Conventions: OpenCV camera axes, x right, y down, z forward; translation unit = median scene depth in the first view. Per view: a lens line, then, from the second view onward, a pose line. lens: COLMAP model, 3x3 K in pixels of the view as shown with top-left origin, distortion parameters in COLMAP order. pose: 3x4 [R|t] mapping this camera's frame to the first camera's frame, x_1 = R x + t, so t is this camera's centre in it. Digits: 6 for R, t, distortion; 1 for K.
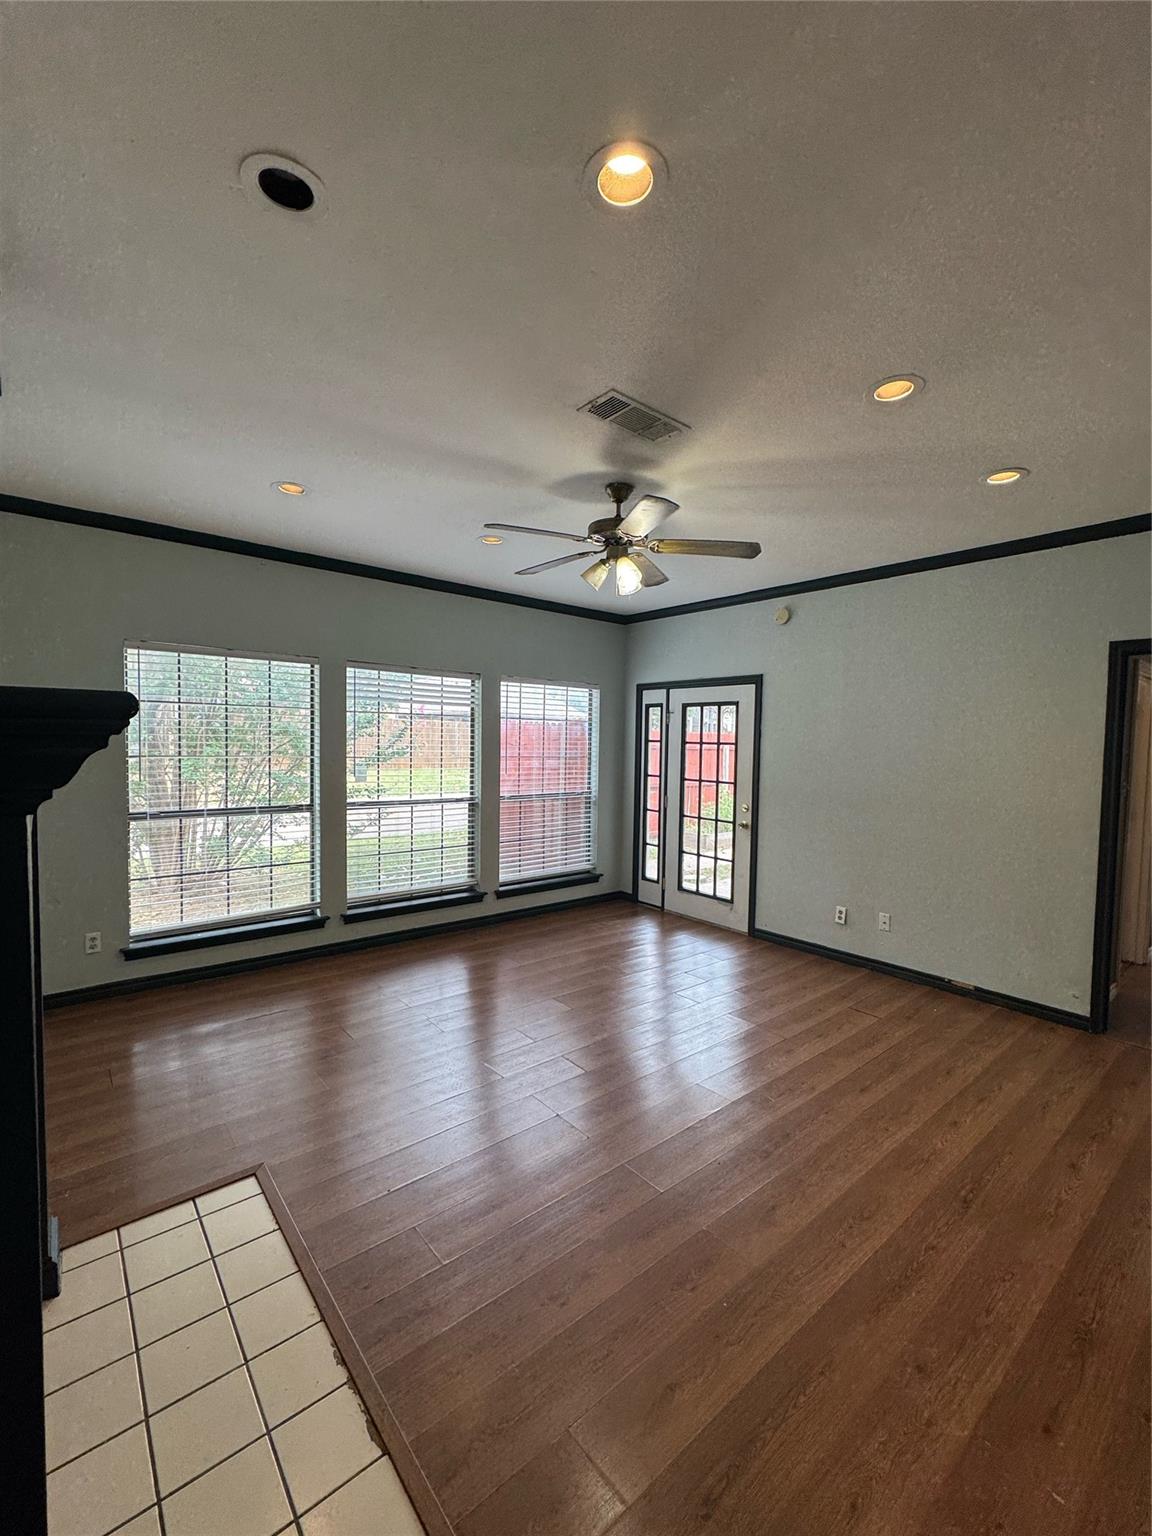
lens RADIAL K [[644.1, 0, 574.3], [0, 644.1, 769.6], [0, 0, 1]] dist [-0.000952, -0.000245]
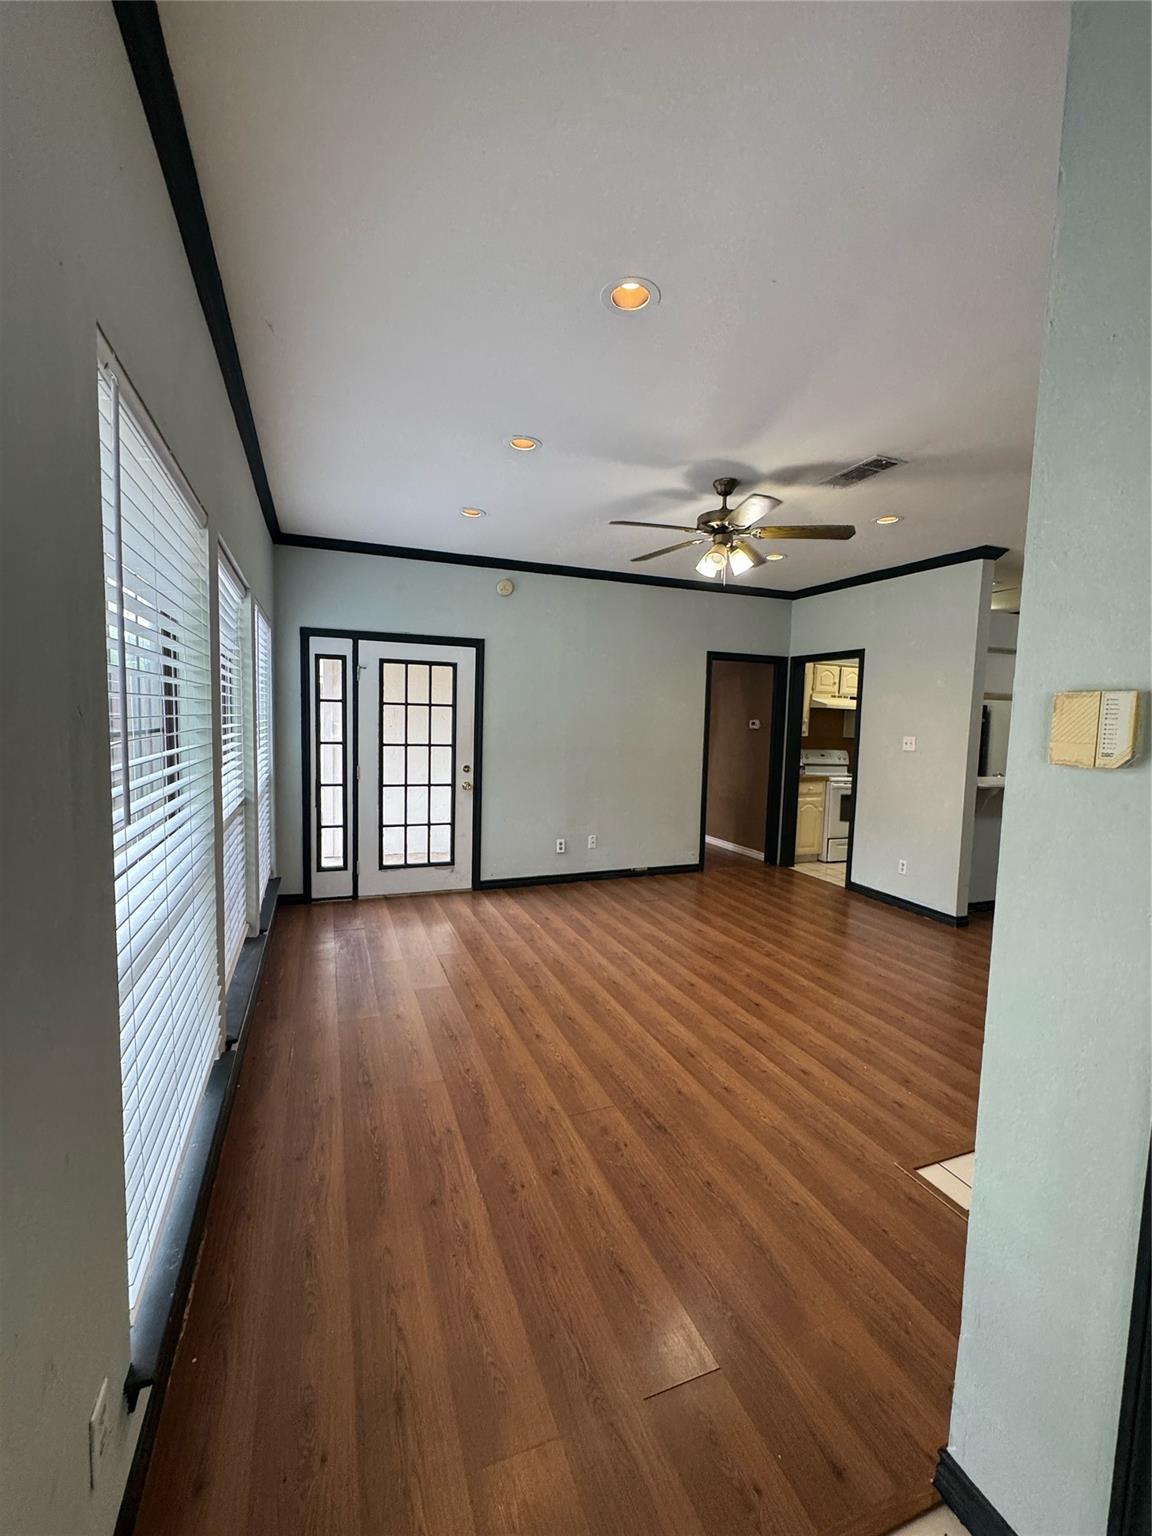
lens RADIAL K [[644.1, 0, 574.8], [0, 644.1, 771.9], [0, 0, 1]] dist [-0.000952, -0.000245]
pose [[0.317531, -0.088259, 0.944132, -0.614679], [0.025386, 0.996093, 0.084579, -0.017052], [-0.947908, -0.002889, 0.318531, 0.485641]]
